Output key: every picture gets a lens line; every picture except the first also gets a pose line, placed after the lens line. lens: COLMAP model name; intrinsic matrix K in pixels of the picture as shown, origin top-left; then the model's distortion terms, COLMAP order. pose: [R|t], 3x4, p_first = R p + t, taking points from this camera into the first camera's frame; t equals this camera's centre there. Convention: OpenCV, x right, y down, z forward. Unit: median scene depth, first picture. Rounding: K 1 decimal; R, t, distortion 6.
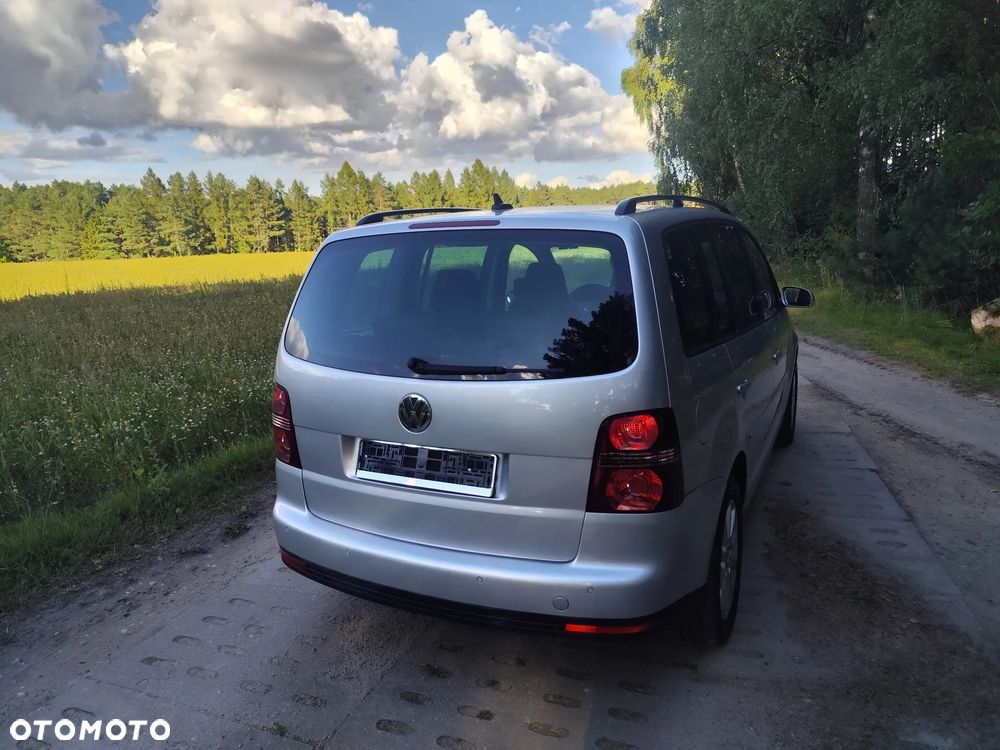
lens RADIAL K [[684.3, 0, 506.8], [0, 684.3, 385.3], [0, 0, 1]] dist [0.025647, -0.029157]
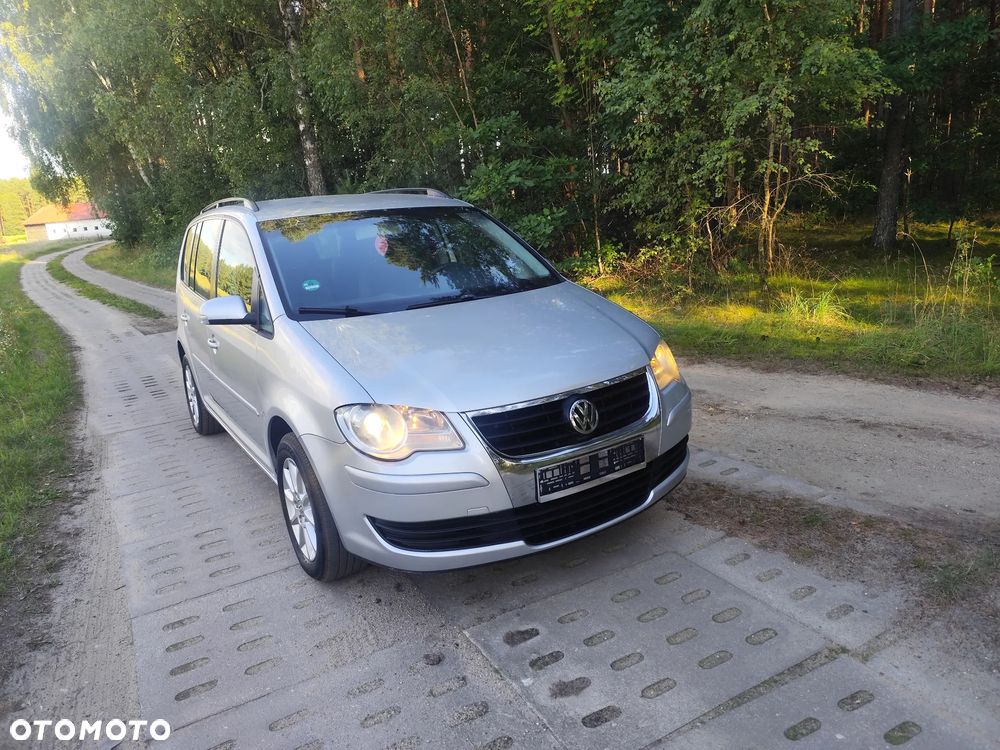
lens RADIAL K [[682.2, 0, 494.2], [0, 682.2, 367.6], [0, 0, 1]] dist [0.020123, -0.017569]
pose [[0.677925, -0.186846, 0.710990, -0.335545], [0.200737, 0.977455, 0.065471, -0.061898], [-0.707194, 0.098338, 0.700148, 0.343225]]
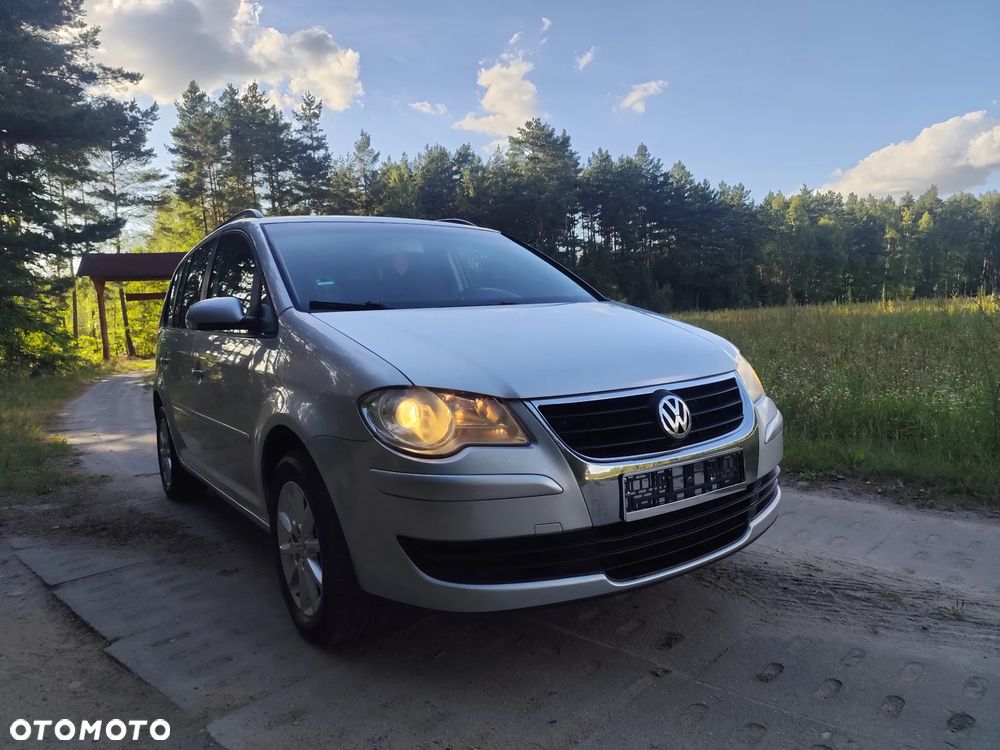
lens RADIAL K [[684.3, 0, 499.4], [0, 684.3, 396.9], [0, 0, 1]] dist [0.025647, -0.029157]
pose [[0.655253, -0.082580, 0.750882, -0.300771], [0.187408, 0.980703, -0.055685, 0.018823], [-0.731793, 0.177209, 0.658085, 0.474824]]
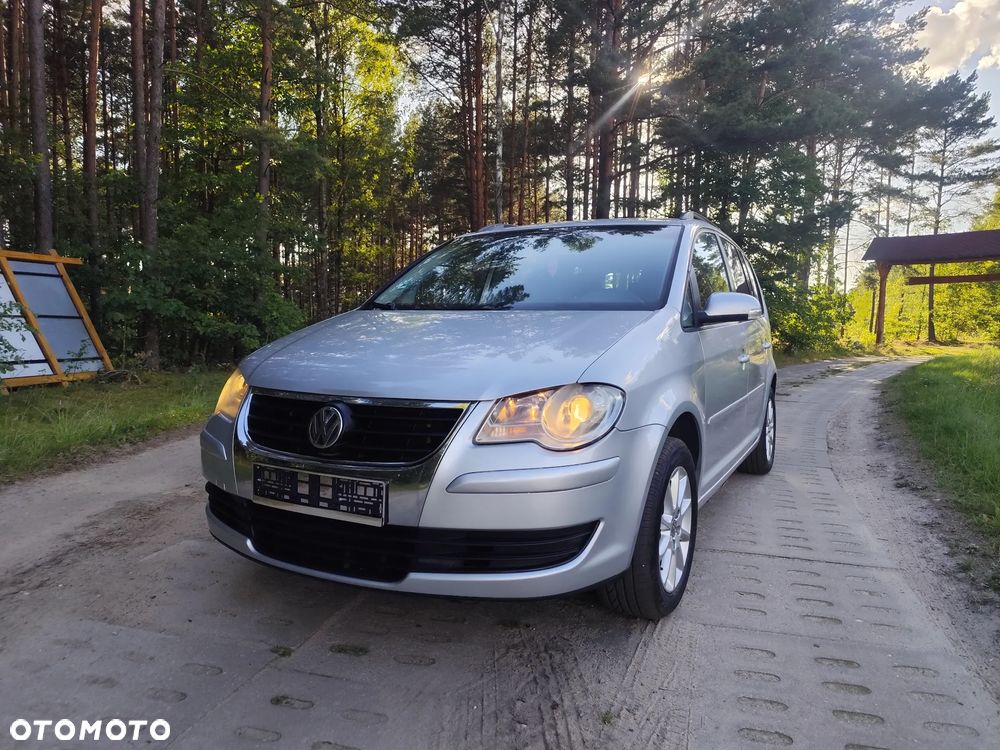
lens RADIAL K [[684.3, 0, 504.6], [0, 684.3, 381.4], [0, 0, 1]] dist [0.025647, -0.029157]
pose [[0.971616, 0.065955, -0.227183, 0.317124], [-0.092510, 0.989806, -0.108287, 0.035913], [0.217725, 0.126230, 0.967813, 0.267579]]
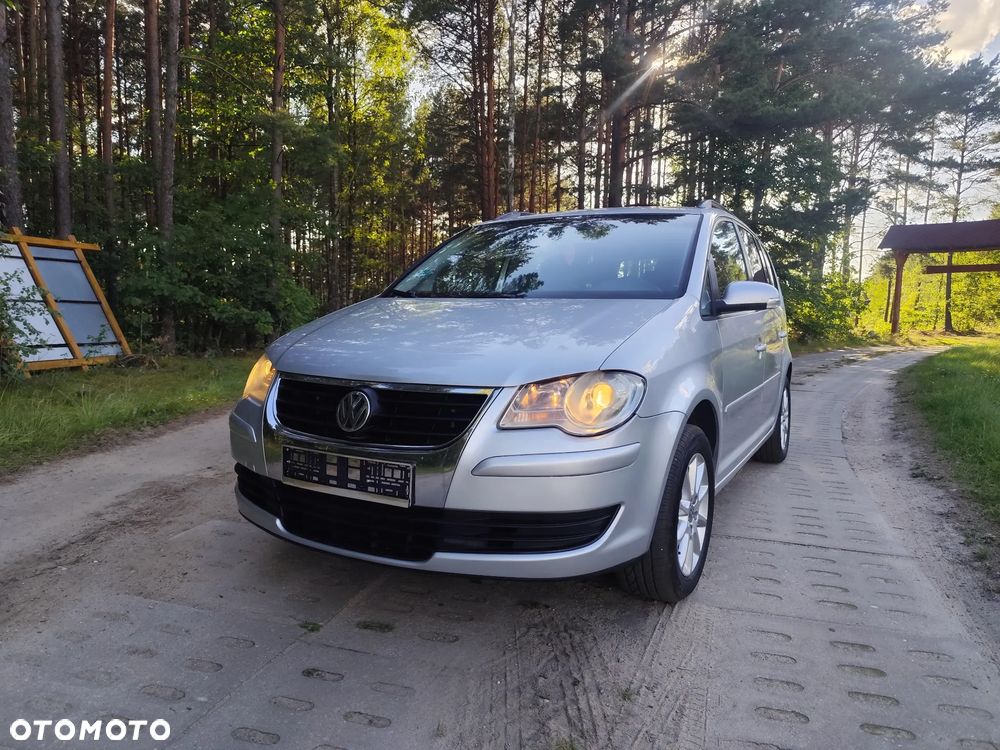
lens RADIAL K [[684.3, 0, 496.7], [0, 684.3, 381.9], [0, 0, 1]] dist [0.025647, -0.029157]
pose [[0.965345, 0.077874, -0.249087, 0.309939], [-0.102415, 0.990920, -0.087110, 0.038664], [0.240042, 0.109601, 0.964556, 0.255232]]
